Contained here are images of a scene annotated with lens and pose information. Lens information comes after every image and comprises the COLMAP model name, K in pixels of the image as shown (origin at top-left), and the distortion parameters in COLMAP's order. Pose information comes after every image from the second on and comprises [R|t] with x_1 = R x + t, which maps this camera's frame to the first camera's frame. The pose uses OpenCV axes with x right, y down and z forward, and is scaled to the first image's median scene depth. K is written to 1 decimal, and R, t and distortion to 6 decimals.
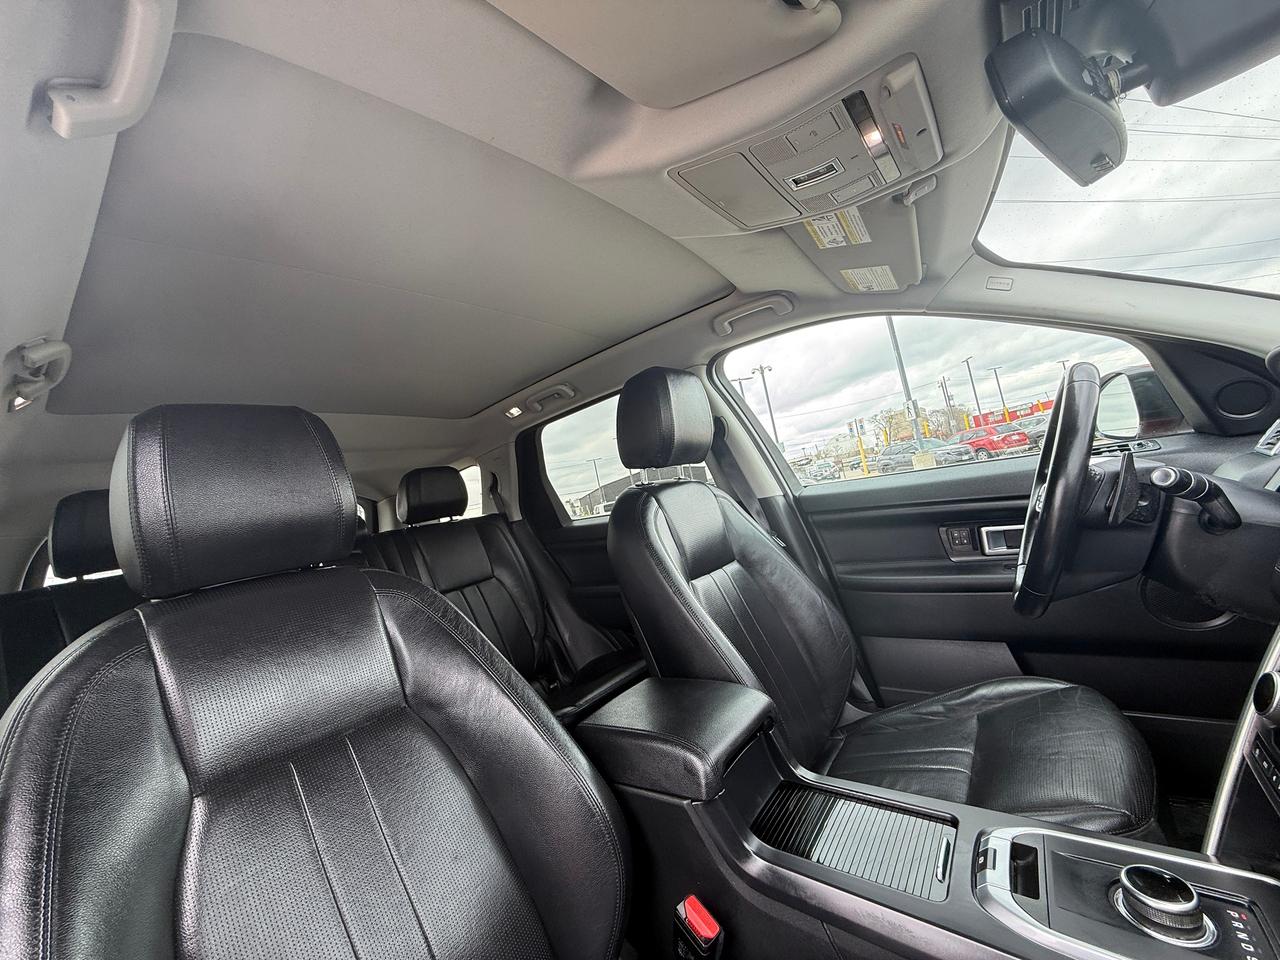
lens RADIAL K [[516.6, 0, 633.1], [0, 516.6, 480.3], [0, 0, 1]] dist [0.000434, 0.000038]
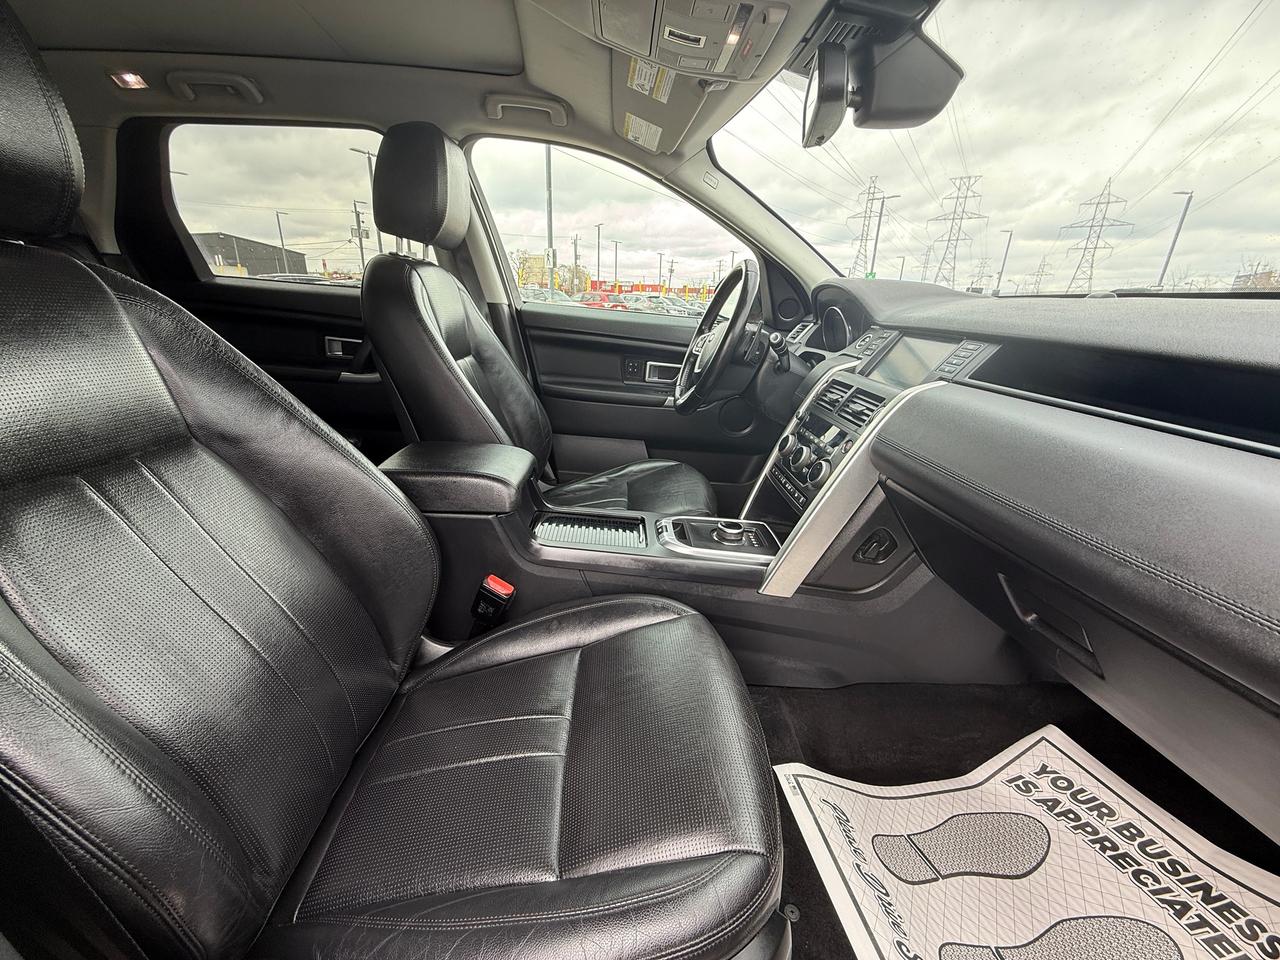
lens RADIAL K [[516.6, 0, 638.3], [0, 516.6, 490.5], [0, 0, 1]] dist [0.000434, 0.000038]
pose [[0.743213, 0.003048, 0.669048, -0.294195], [-0.226646, 0.942011, 0.247479, 0.082186], [-0.629497, -0.335567, 0.700805, -0.089700]]
